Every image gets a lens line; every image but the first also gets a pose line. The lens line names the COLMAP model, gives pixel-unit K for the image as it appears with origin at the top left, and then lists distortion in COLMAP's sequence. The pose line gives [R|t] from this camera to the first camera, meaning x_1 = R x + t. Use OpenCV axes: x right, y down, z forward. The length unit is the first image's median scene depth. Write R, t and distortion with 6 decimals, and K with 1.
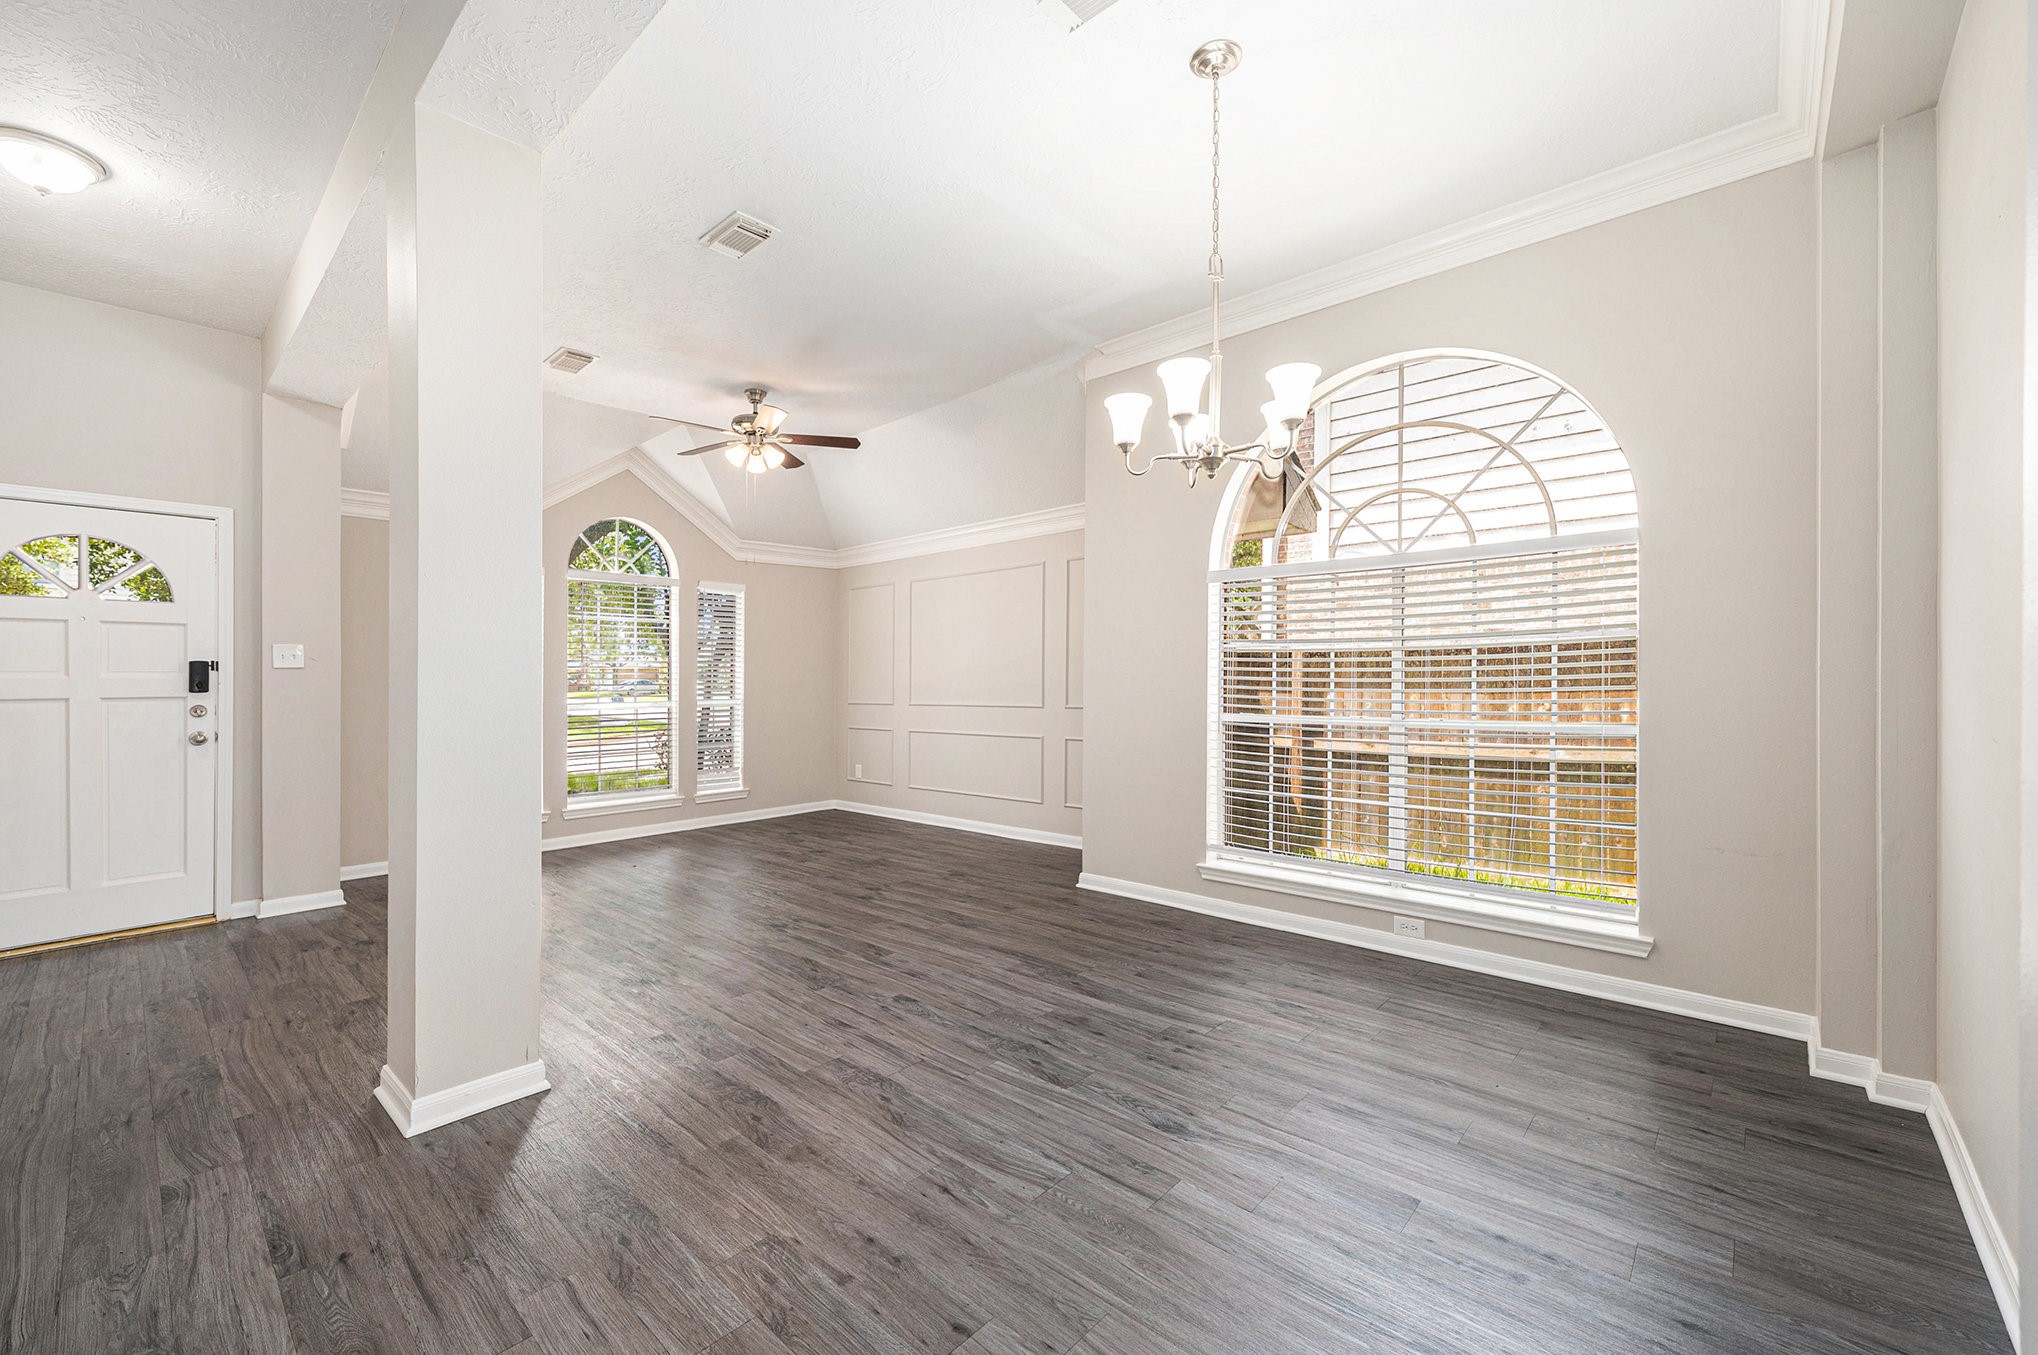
lens RADIAL K [[850.1, 0, 1005.3], [0, 850.1, 660.4], [0, 0, 1]] dist [-0.003742, -0.000127]
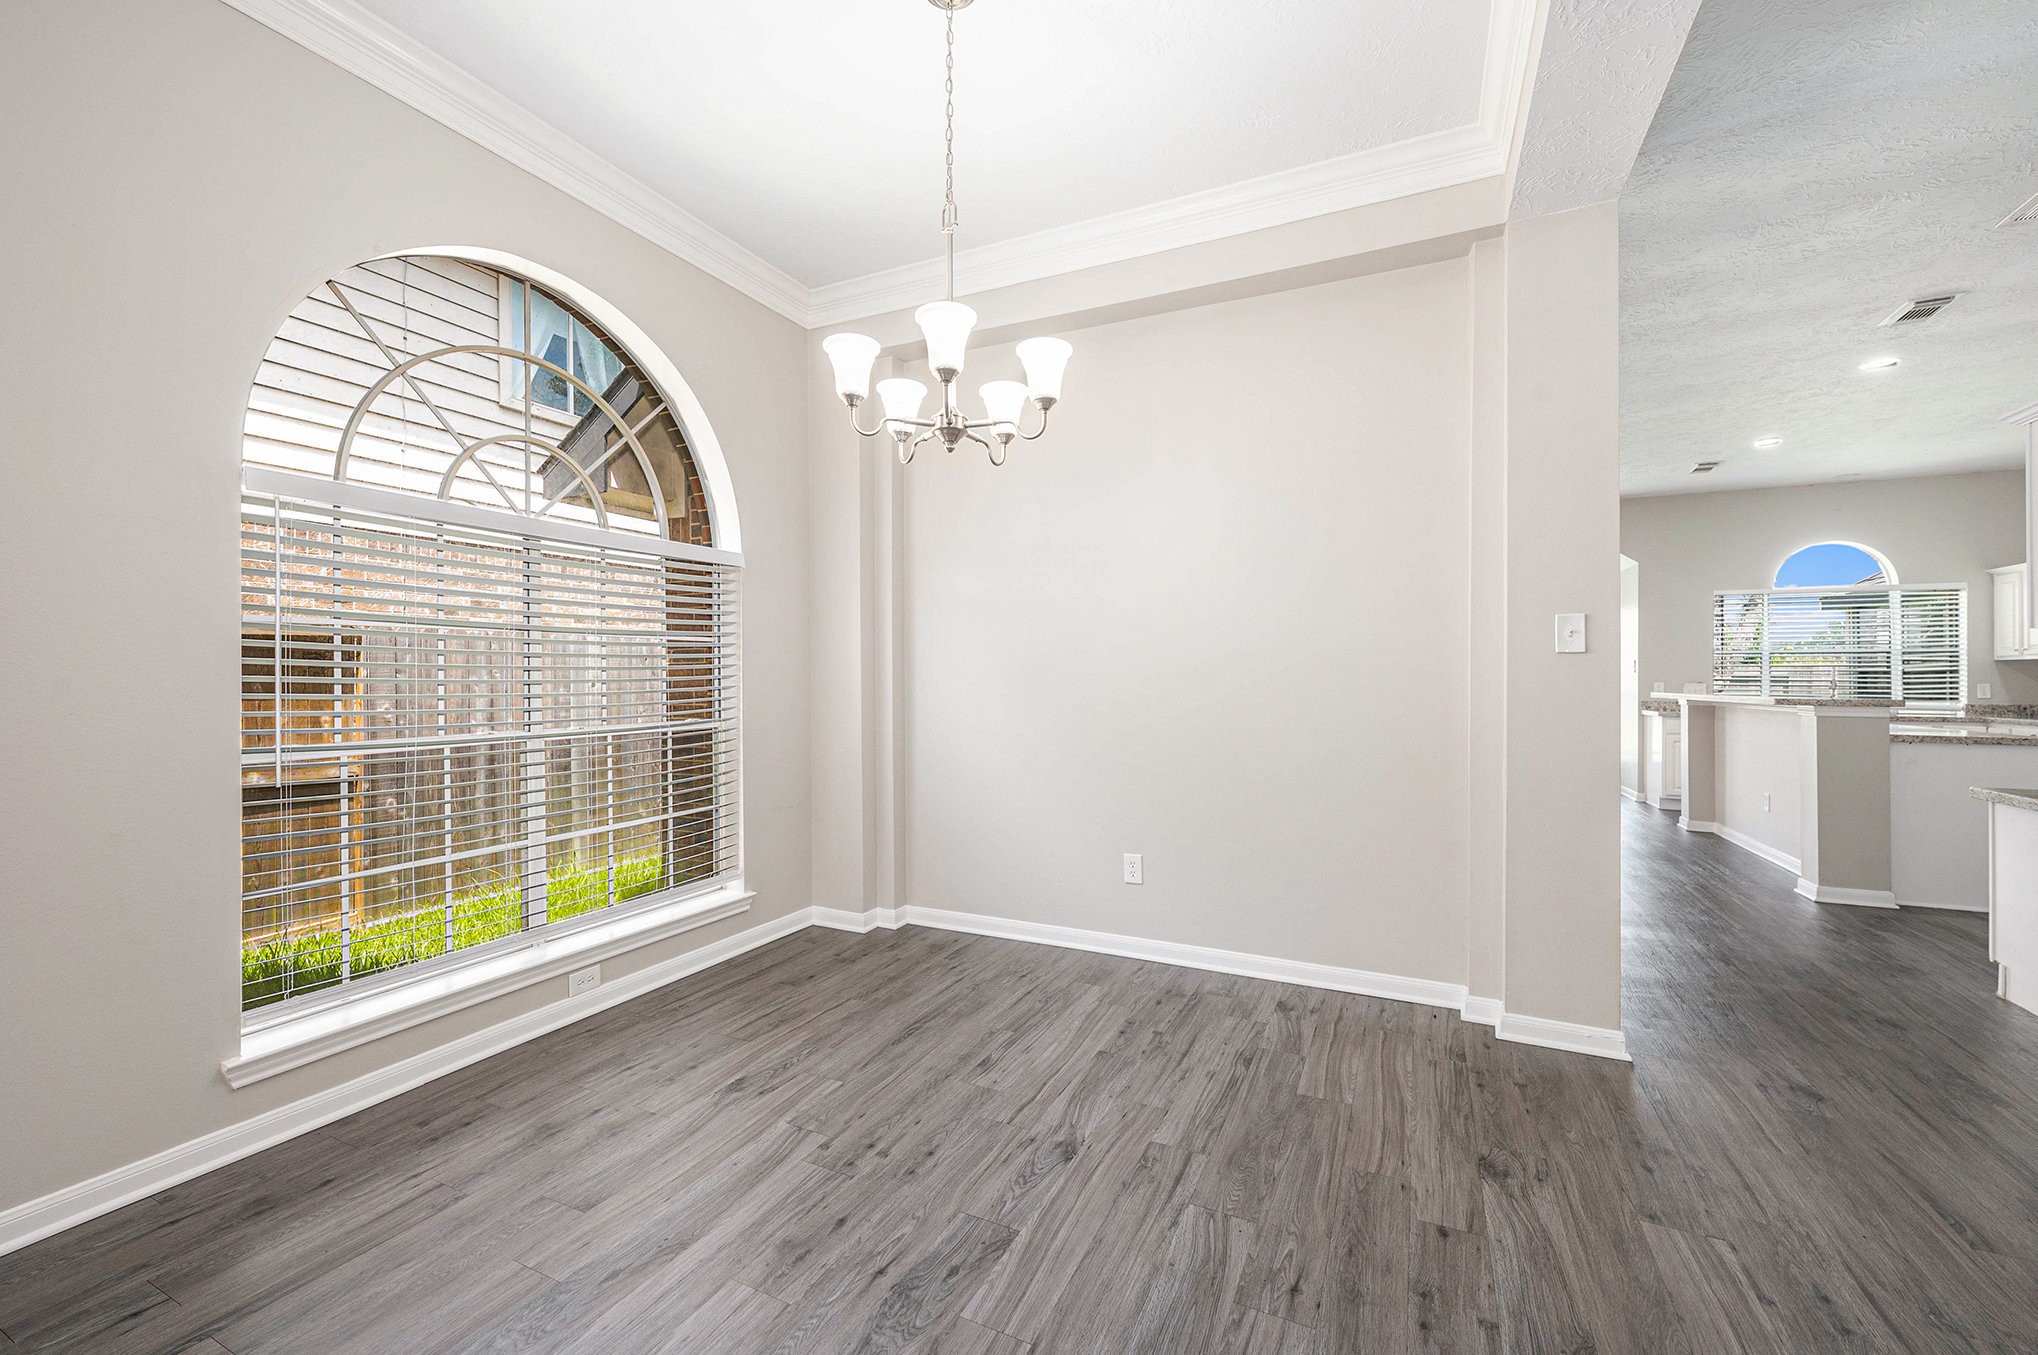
lens RADIAL K [[829.8, 0, 1021.6], [0, 829.8, 674.8], [0, 0, 1]] dist [0.006220, 0.000040]
pose [[-0.302411, 0.007507, 0.953148, -0.417376], [-0.022284, 0.999640, -0.014943, 0.016504], [-0.952917, -0.025759, -0.302135, 0.813209]]
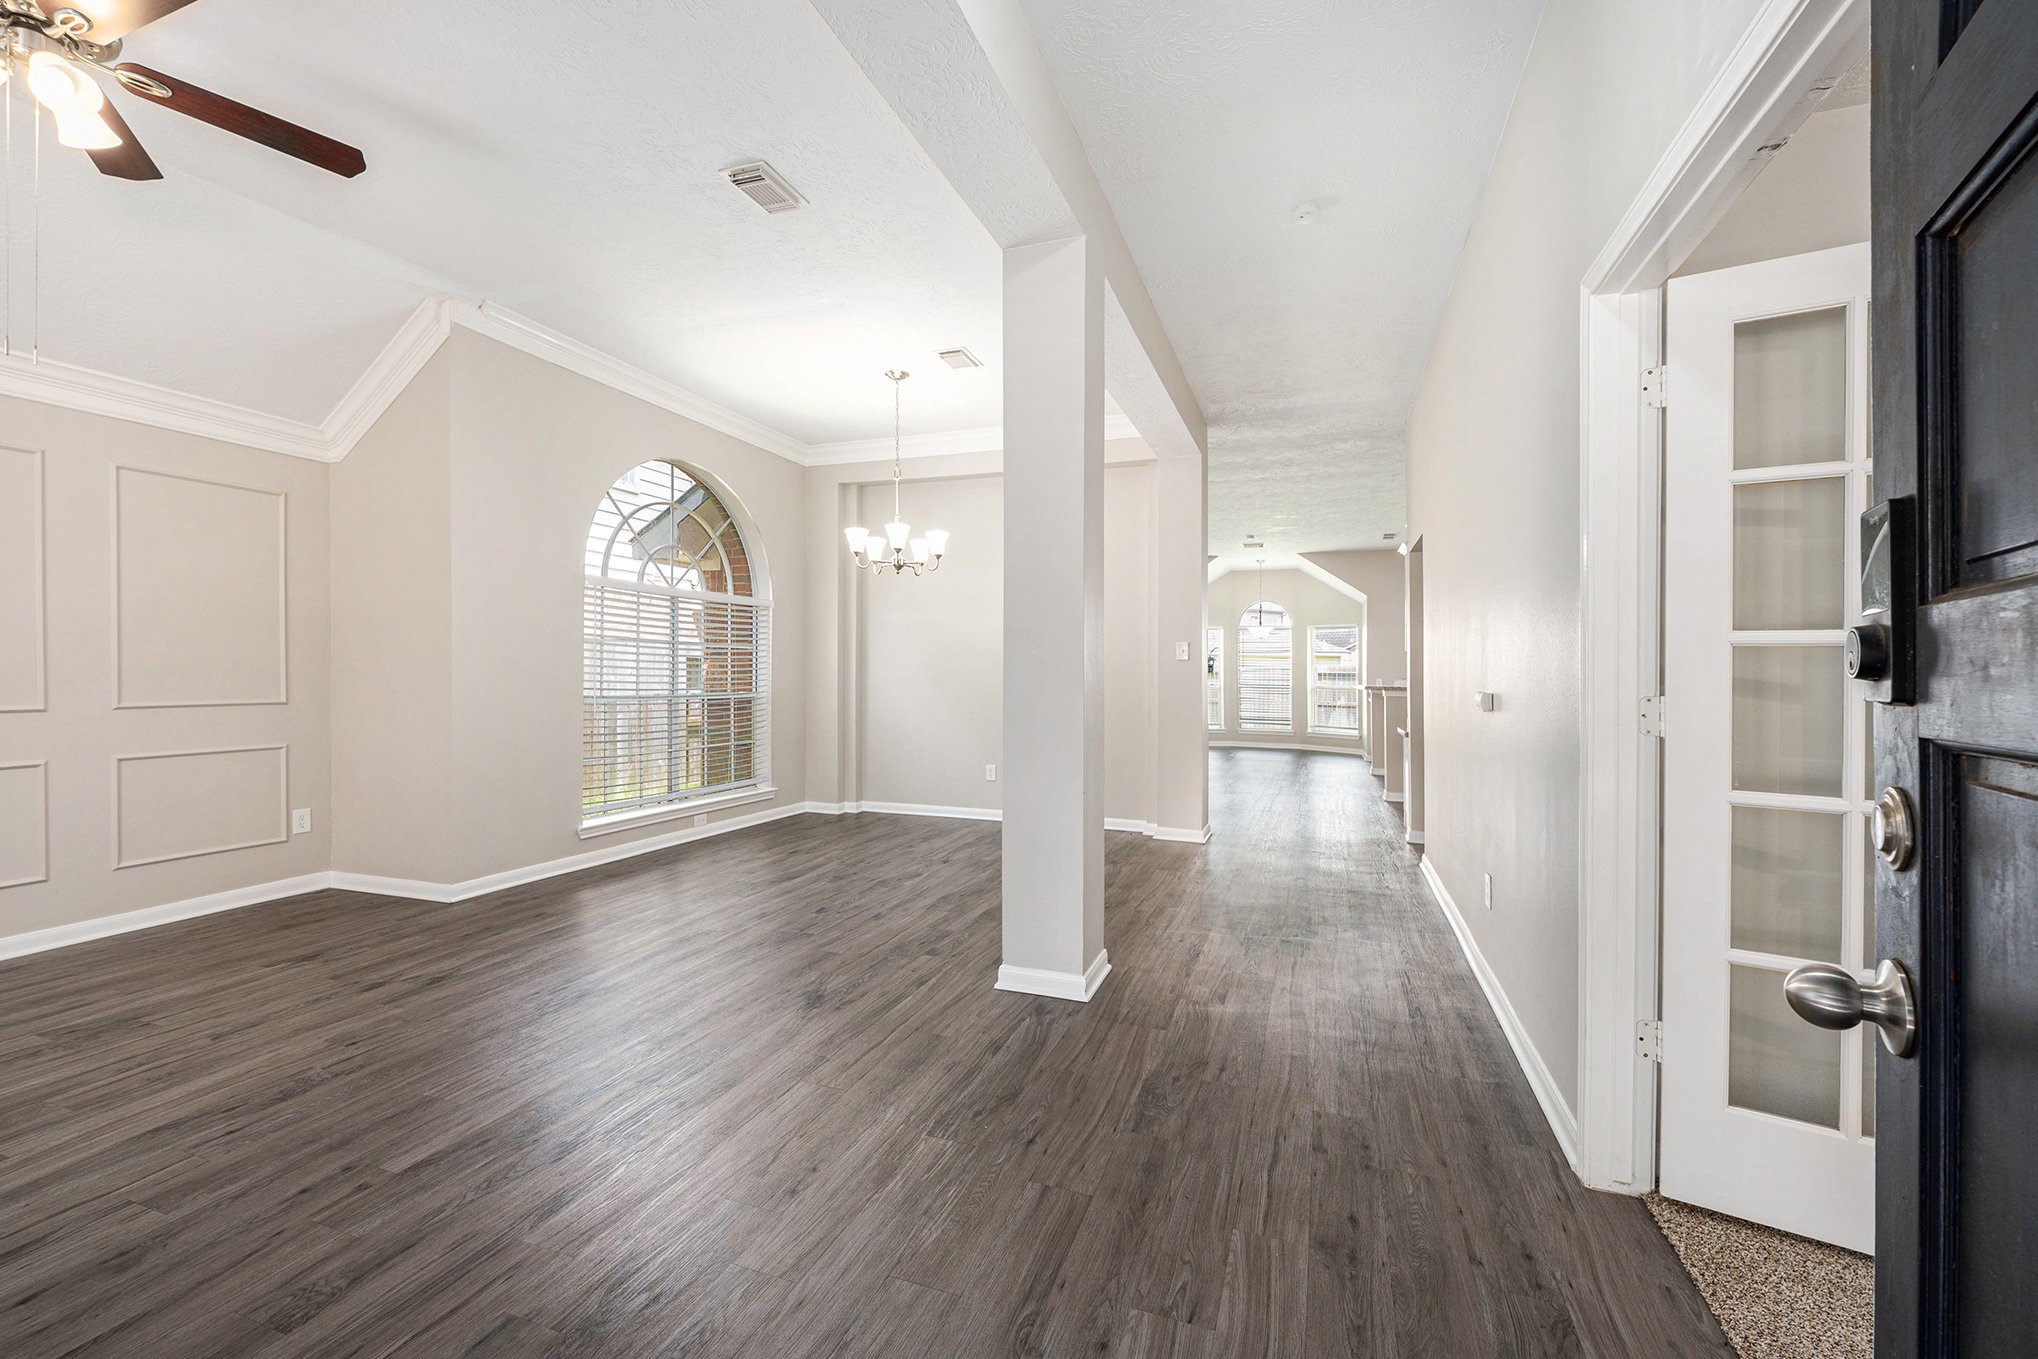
lens RADIAL K [[829.8, 0, 1021.6], [0, 829.8, 676.8], [0, 0, 1]] dist [0.006220, 0.000040]
pose [[-0.400131, 0.005252, 0.916443, -1.193669], [-0.023799, 0.999587, -0.016119, 0.044649], [-0.916149, -0.028260, -0.399841, 1.046142]]
